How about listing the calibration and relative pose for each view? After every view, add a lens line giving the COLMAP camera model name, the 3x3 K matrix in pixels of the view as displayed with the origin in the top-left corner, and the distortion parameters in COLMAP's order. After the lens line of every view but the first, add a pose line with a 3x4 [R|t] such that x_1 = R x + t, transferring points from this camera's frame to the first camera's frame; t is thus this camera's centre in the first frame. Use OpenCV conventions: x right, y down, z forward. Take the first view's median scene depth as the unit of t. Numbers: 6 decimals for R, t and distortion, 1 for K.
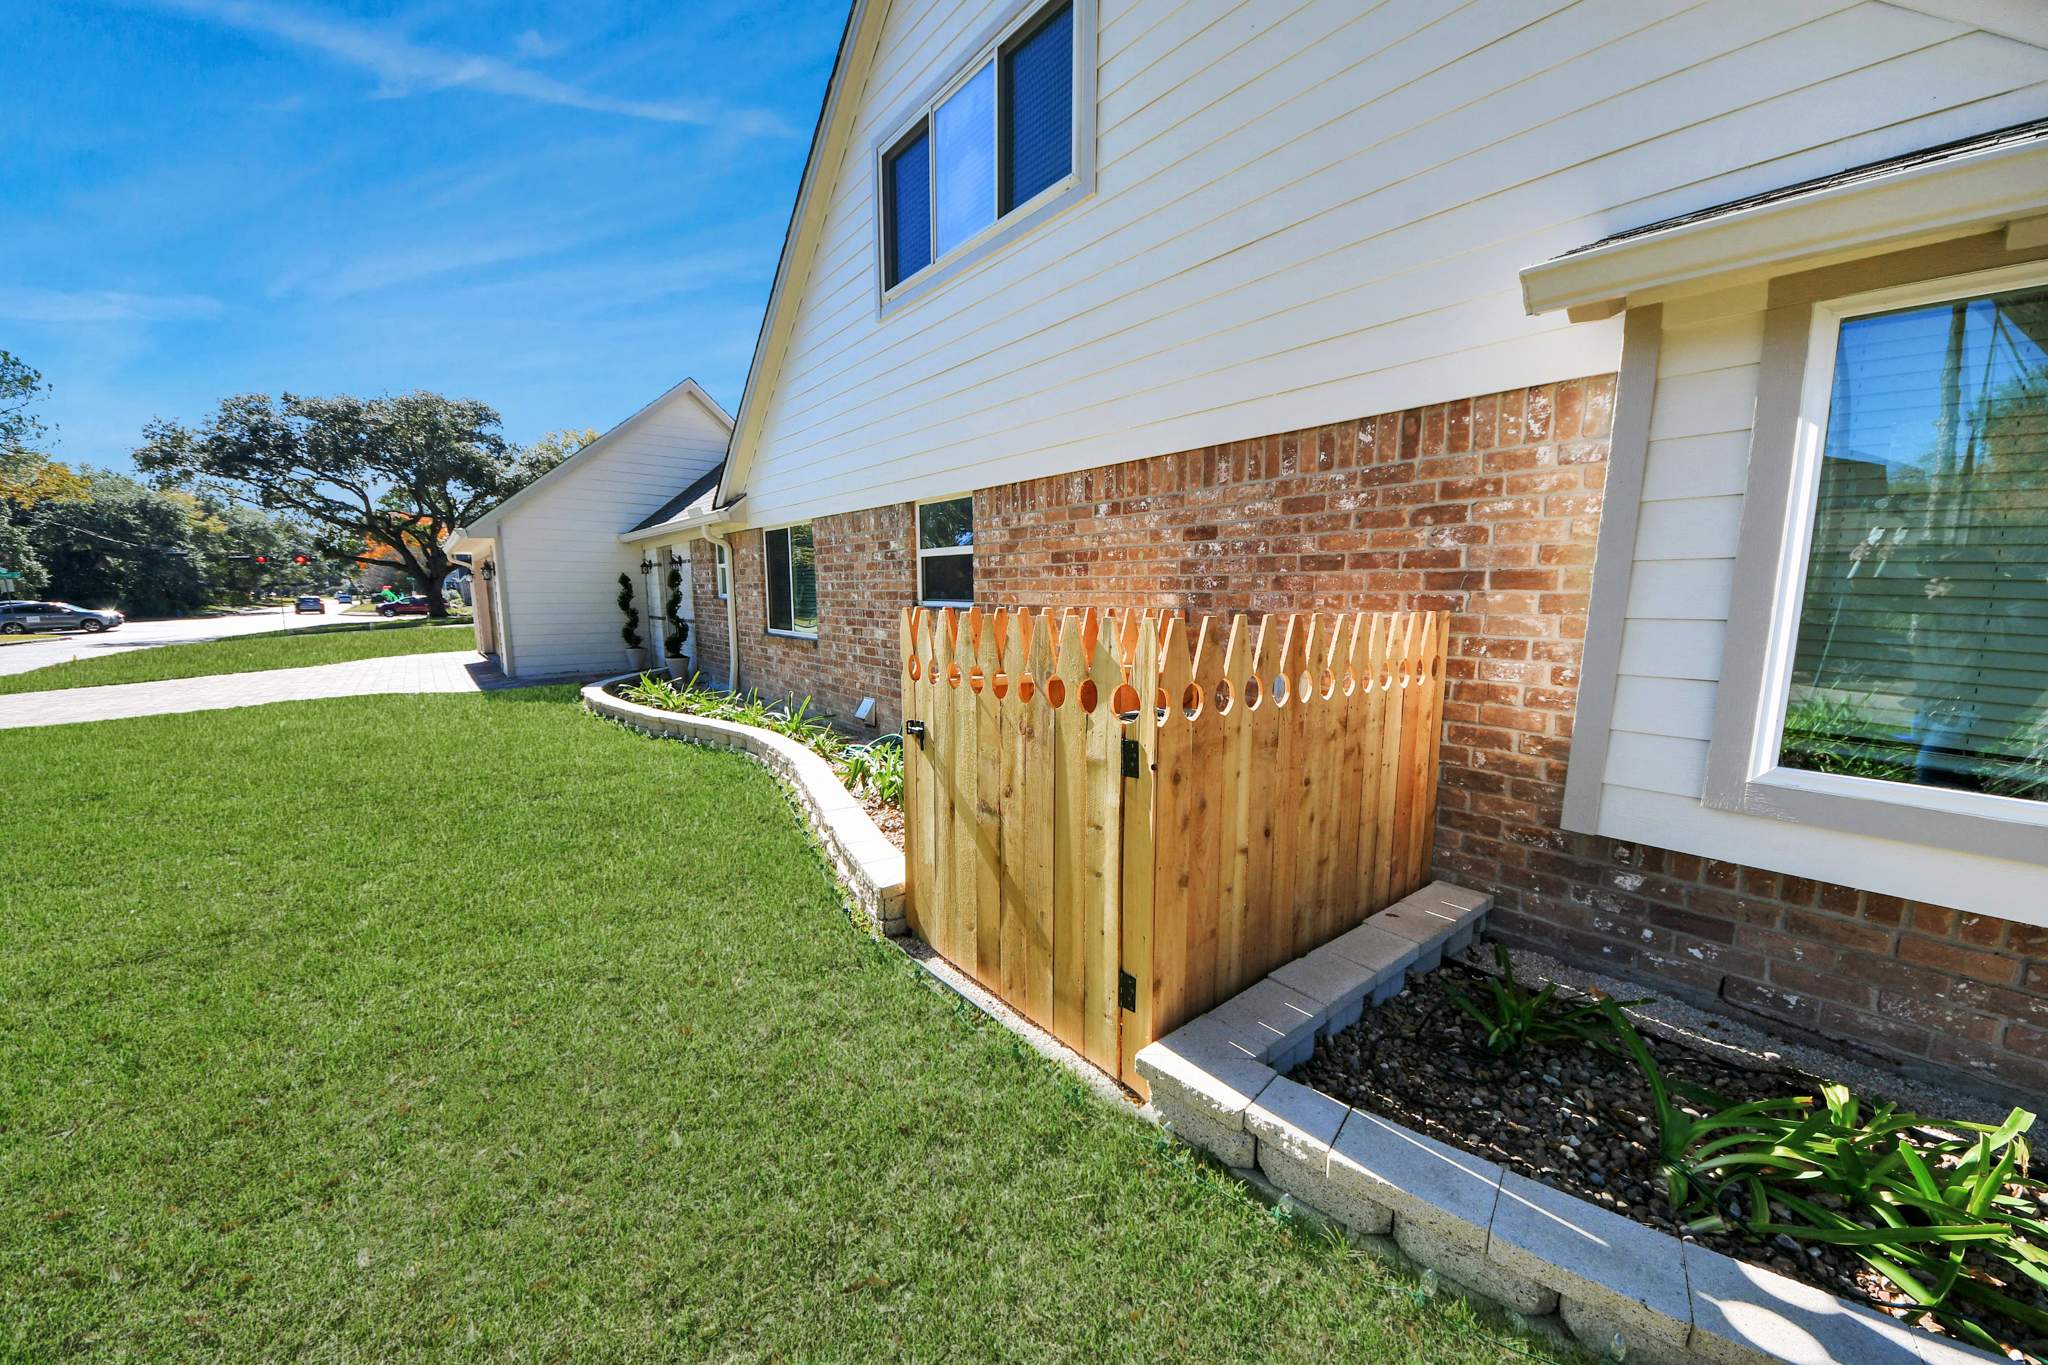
lens RADIAL K [[730.6, 0, 1035.3], [0, 730.6, 688.6], [0, 0, 1]] dist [0.052238, -0.031117]
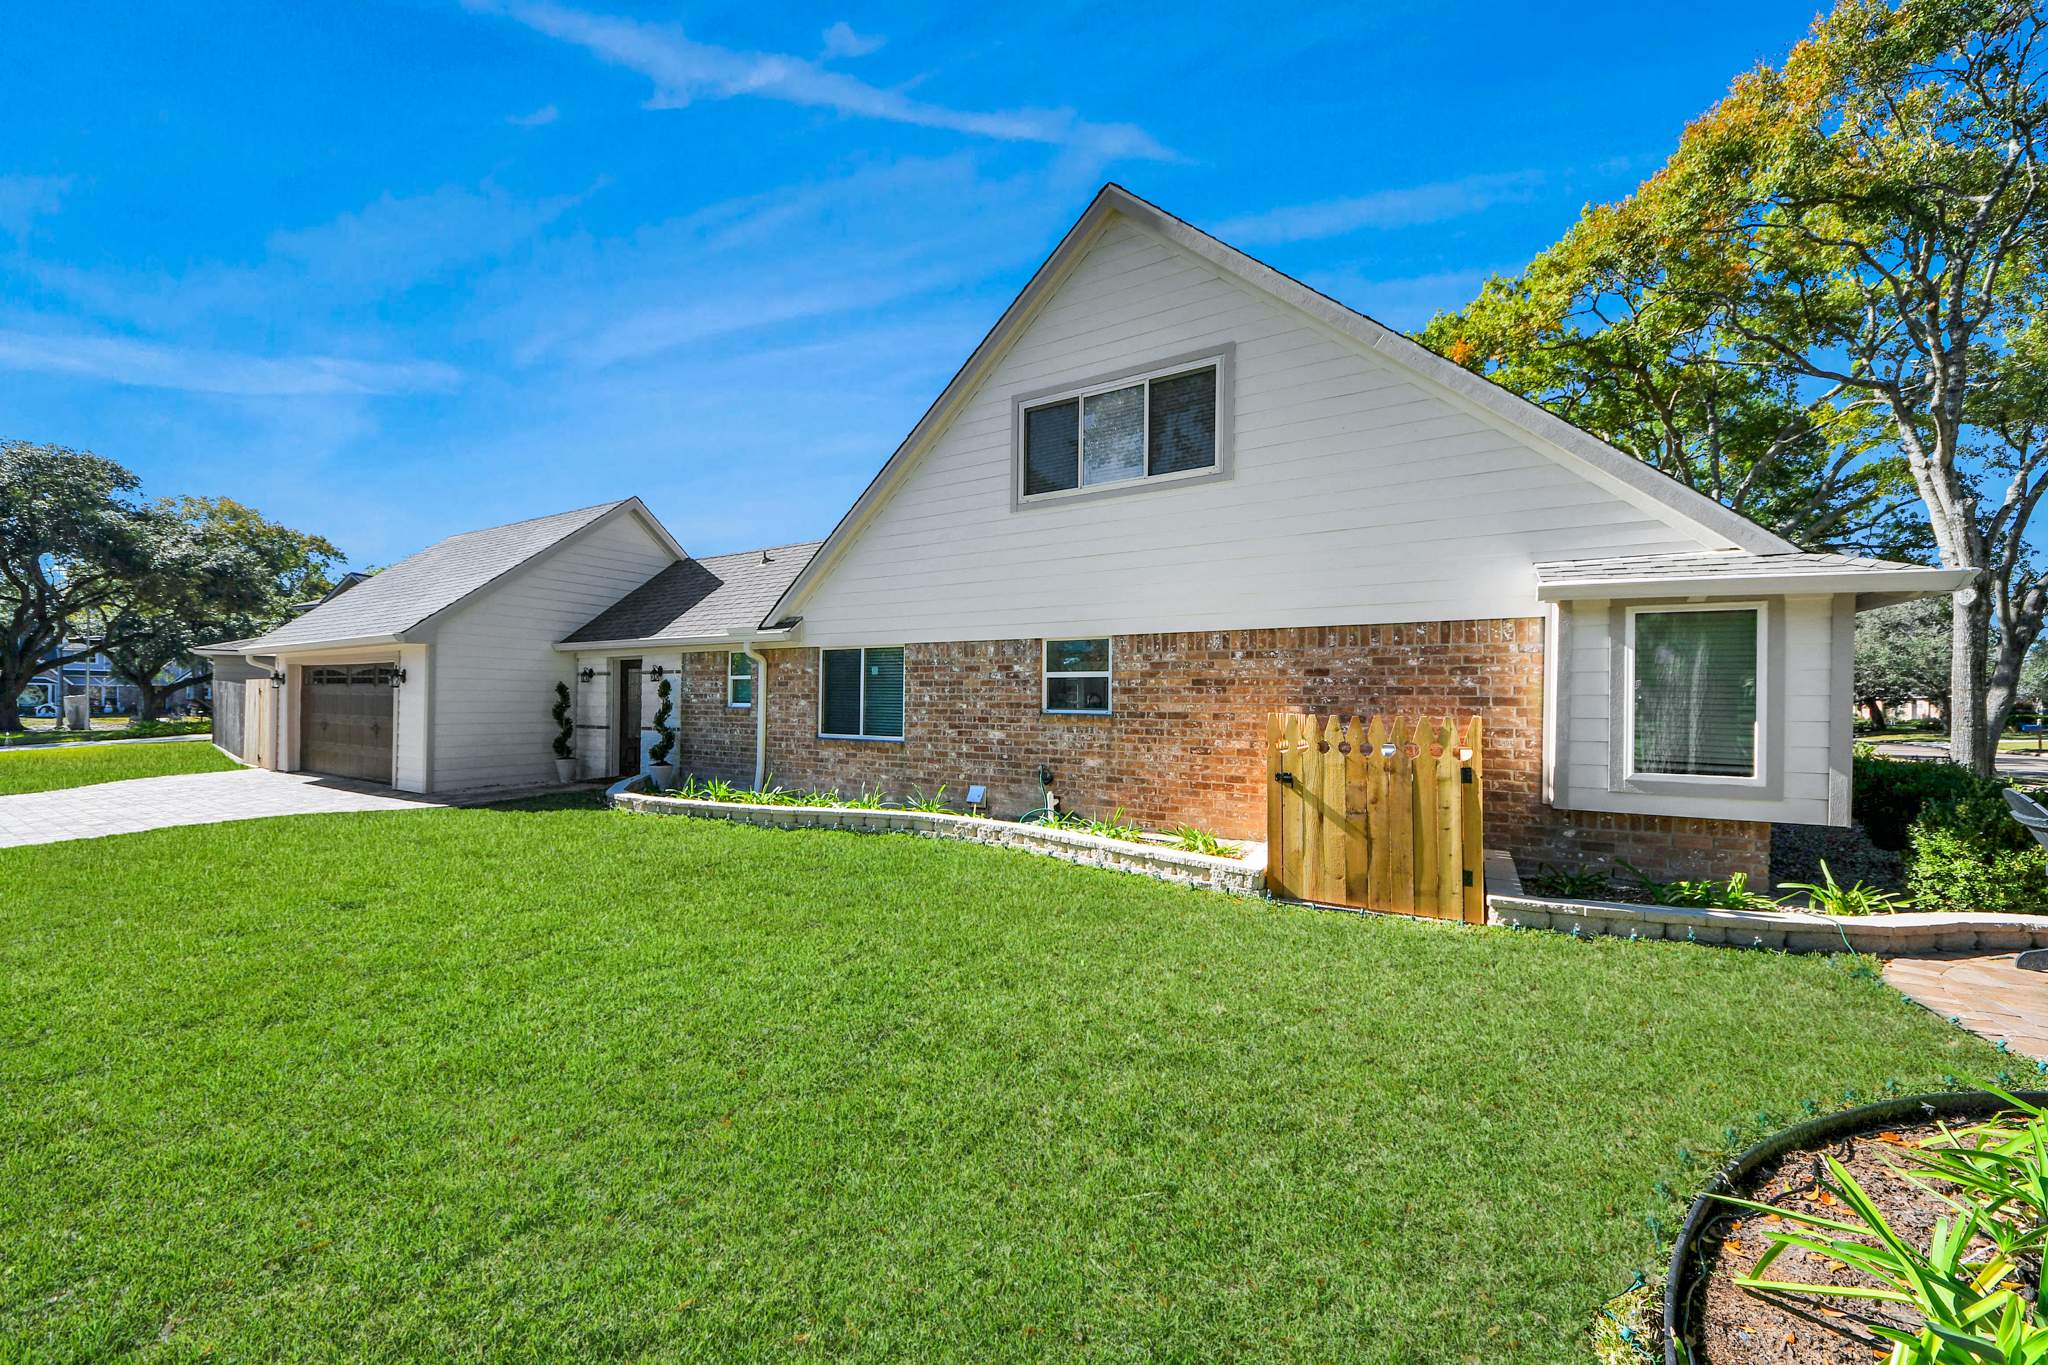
lens RADIAL K [[730.6, 0, 1035.3], [0, 730.6, 688.6], [0, 0, 1]] dist [0.052238, -0.031117]
pose [[0.934106, 0.012086, 0.356792, -1.107044], [0.040679, 0.989314, -0.140013, 0.052152], [-0.354671, 0.145301, 0.923632, -0.422272]]
